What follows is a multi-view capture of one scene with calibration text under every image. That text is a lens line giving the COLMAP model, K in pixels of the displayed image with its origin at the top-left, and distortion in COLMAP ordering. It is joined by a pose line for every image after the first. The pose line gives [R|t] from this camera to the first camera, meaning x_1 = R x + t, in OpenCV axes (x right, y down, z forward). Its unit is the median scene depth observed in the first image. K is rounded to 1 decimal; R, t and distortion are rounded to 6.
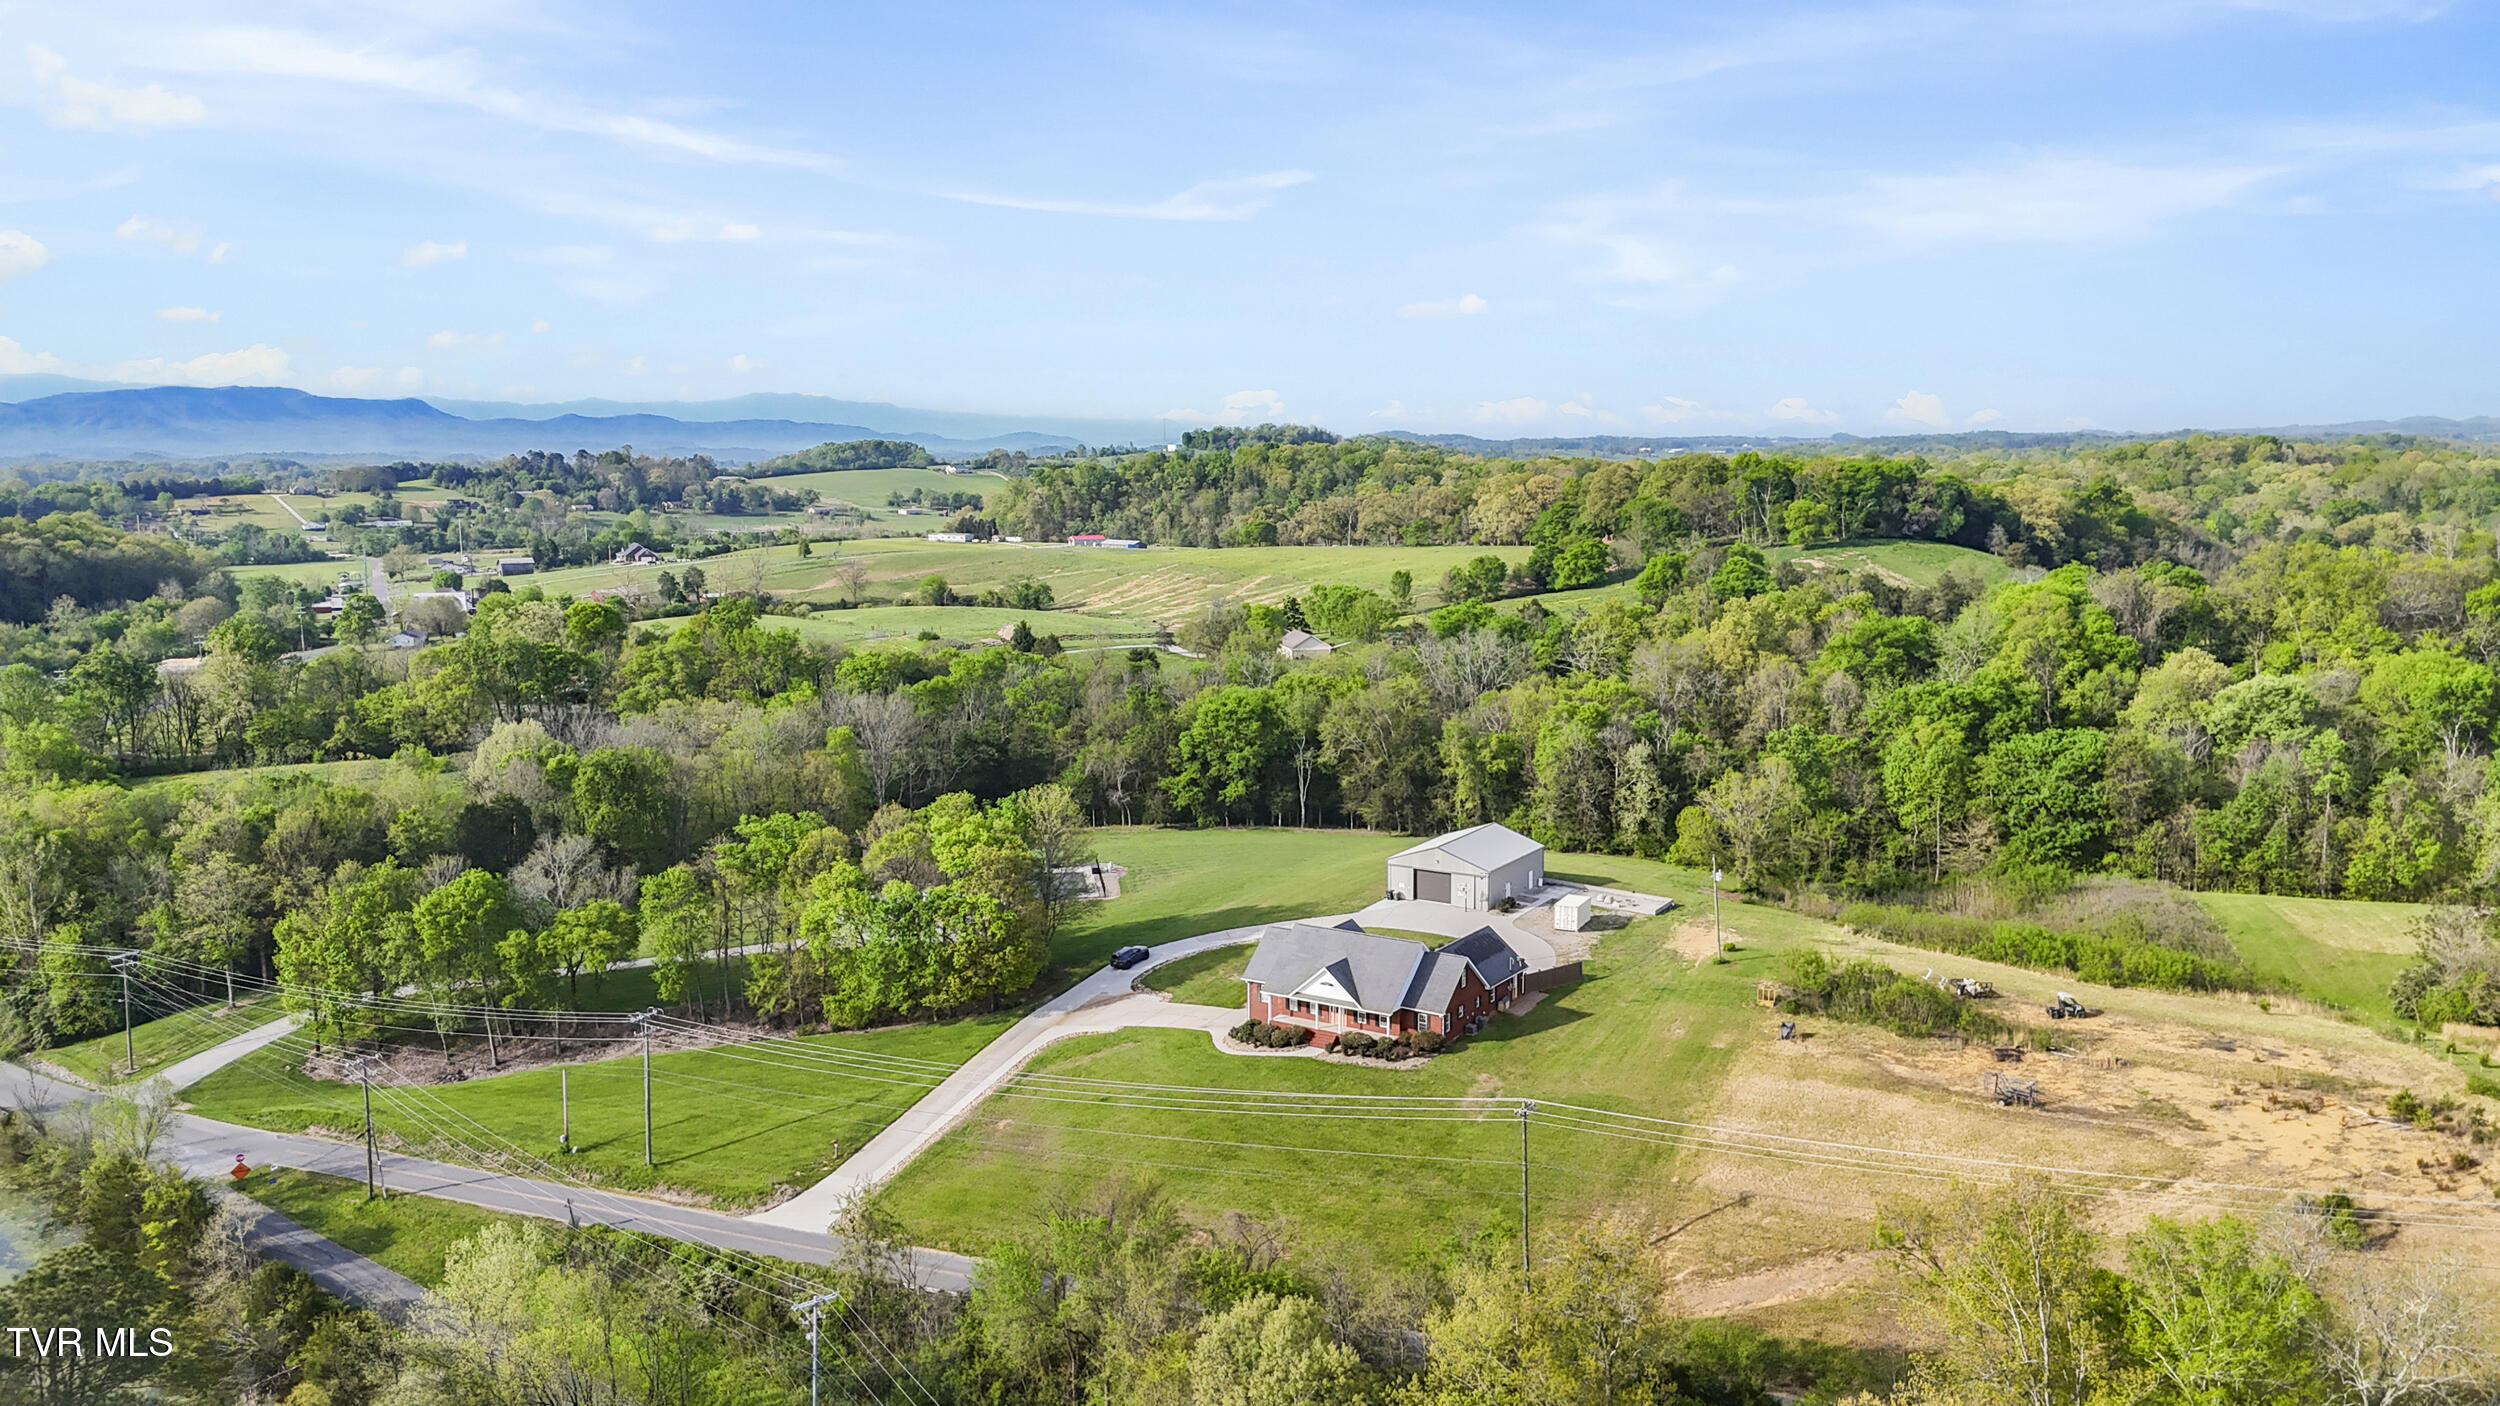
lens RADIAL K [[1733.3, 0, 1250.0], [0, 1733.3, 703.0], [0, 0, 1]] dist [0.073349, -0.002758]
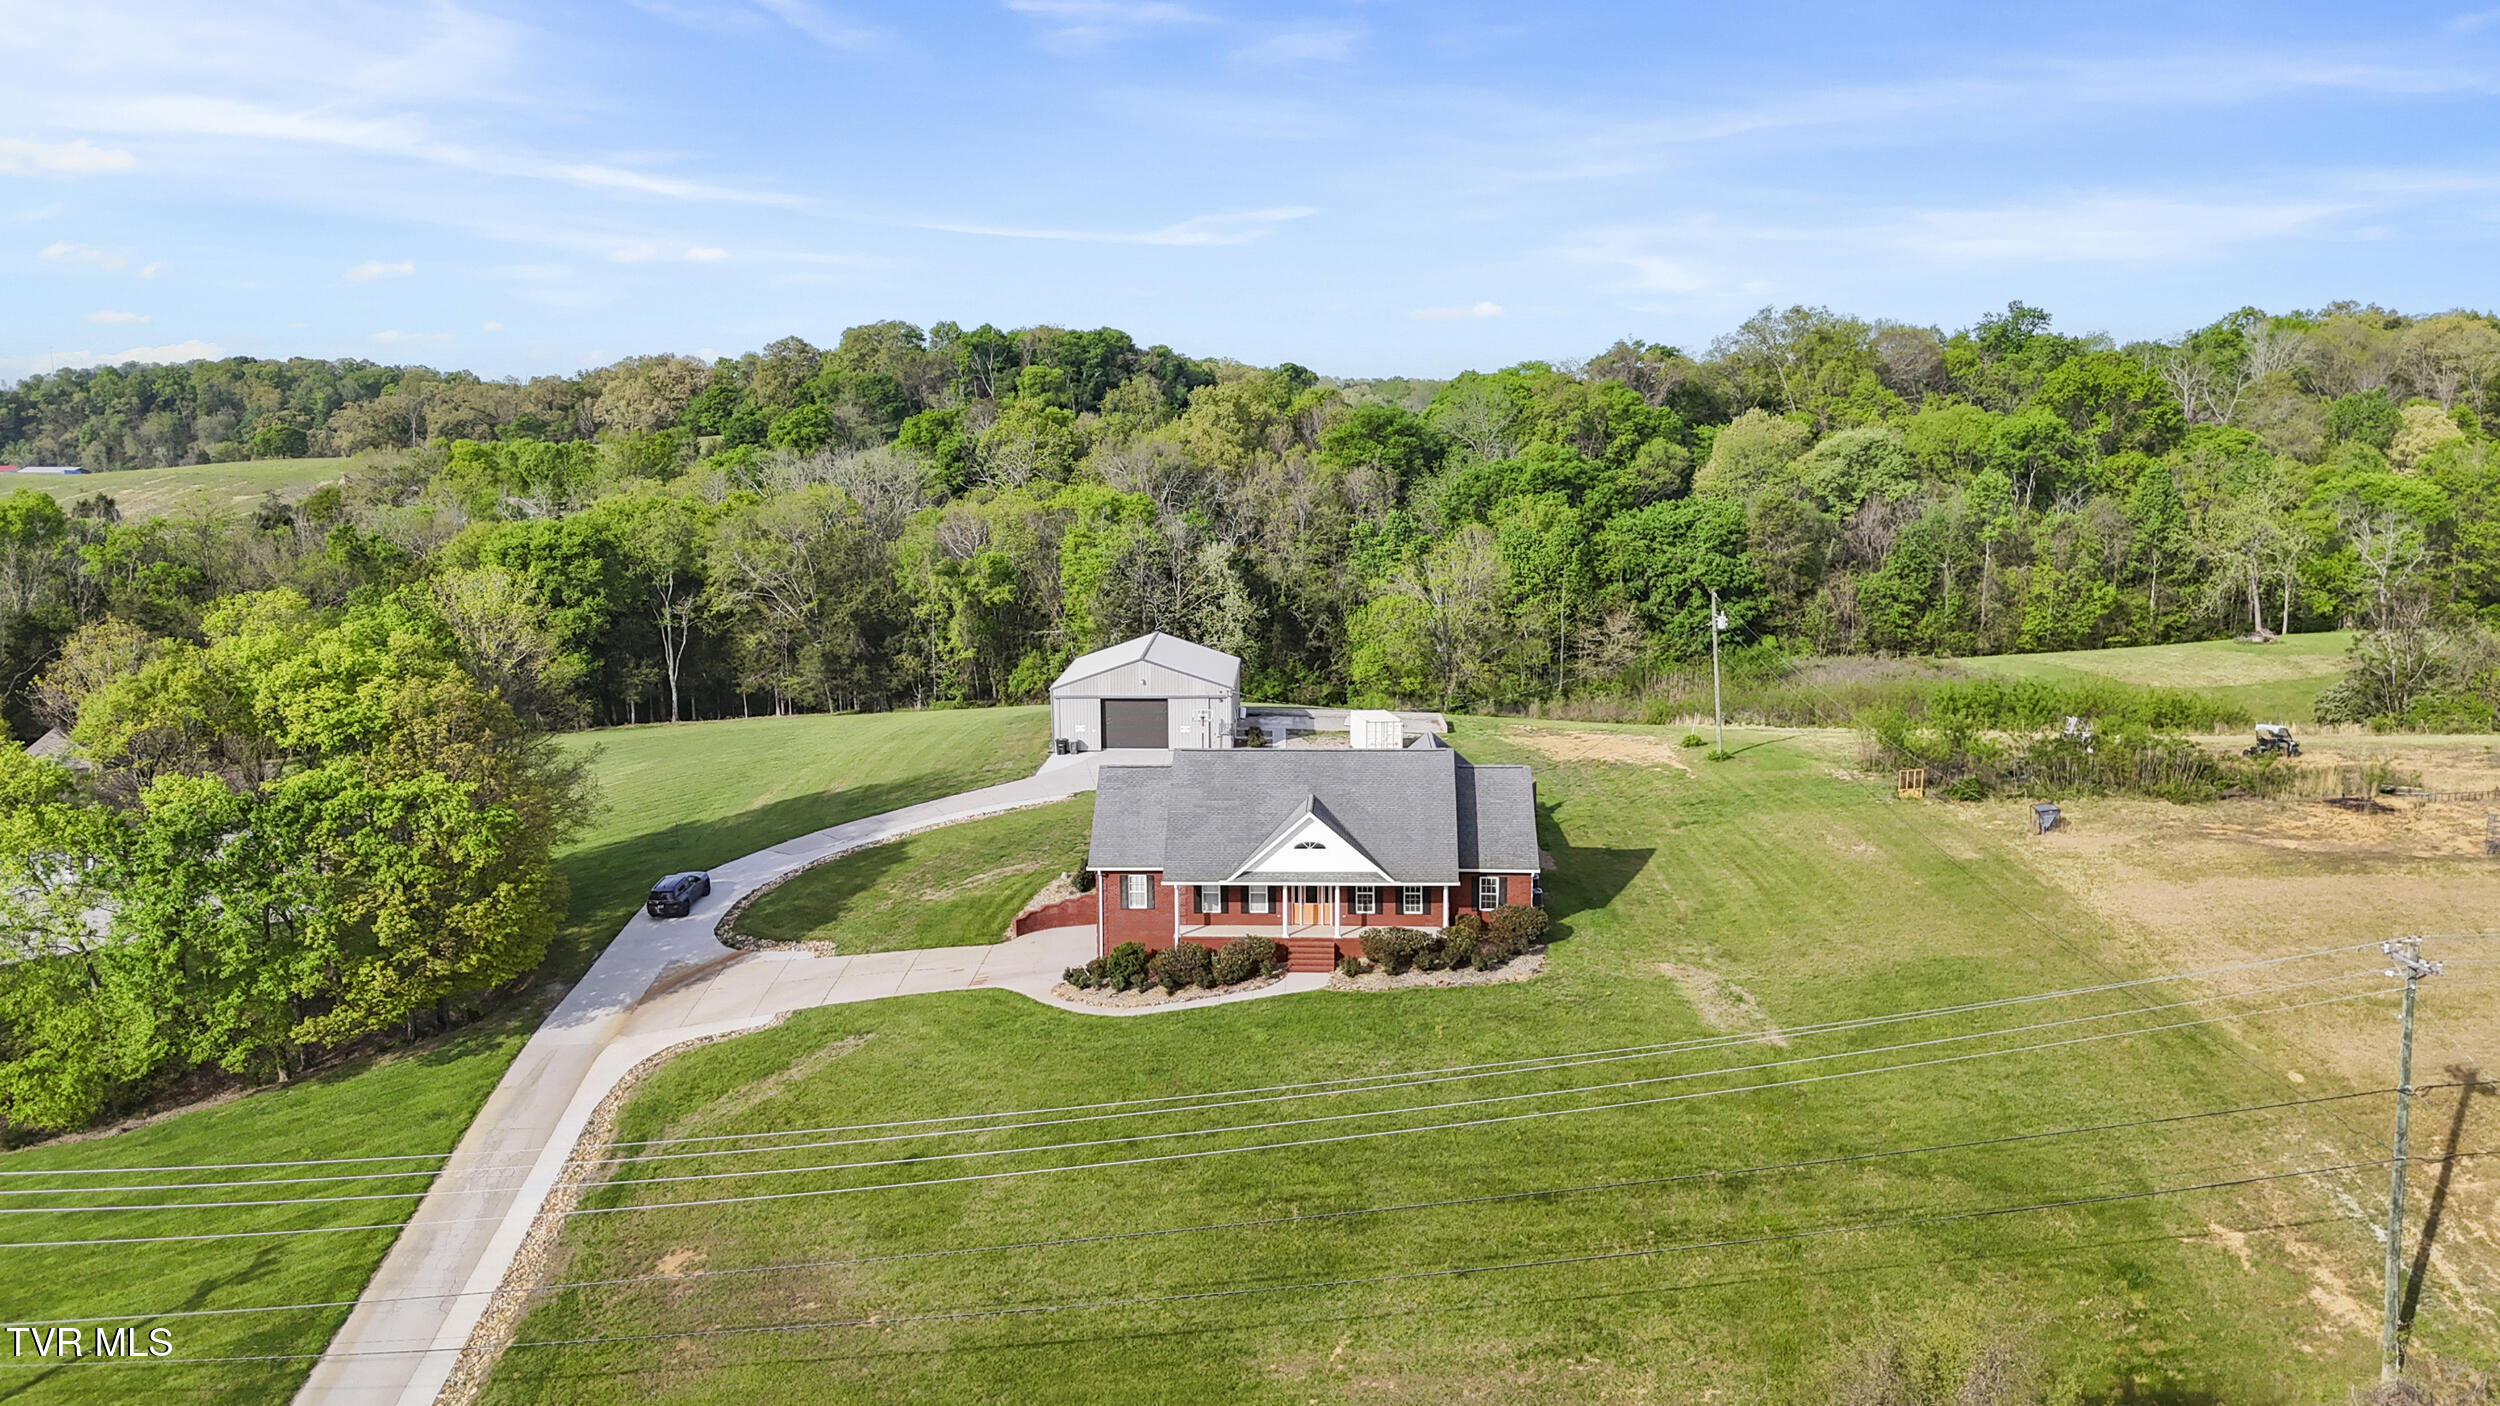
lens RADIAL K [[1847.8, 0, 1250.0], [0, 1847.8, 703.0], [0, 0, 1]] dist [0.081731, -0.077957]
pose [[0.875962, -0.079647, 0.475759, -0.153618], [0.067102, 0.996805, 0.043329, 0.066097], [-0.477690, -0.006030, 0.878508, 0.368916]]
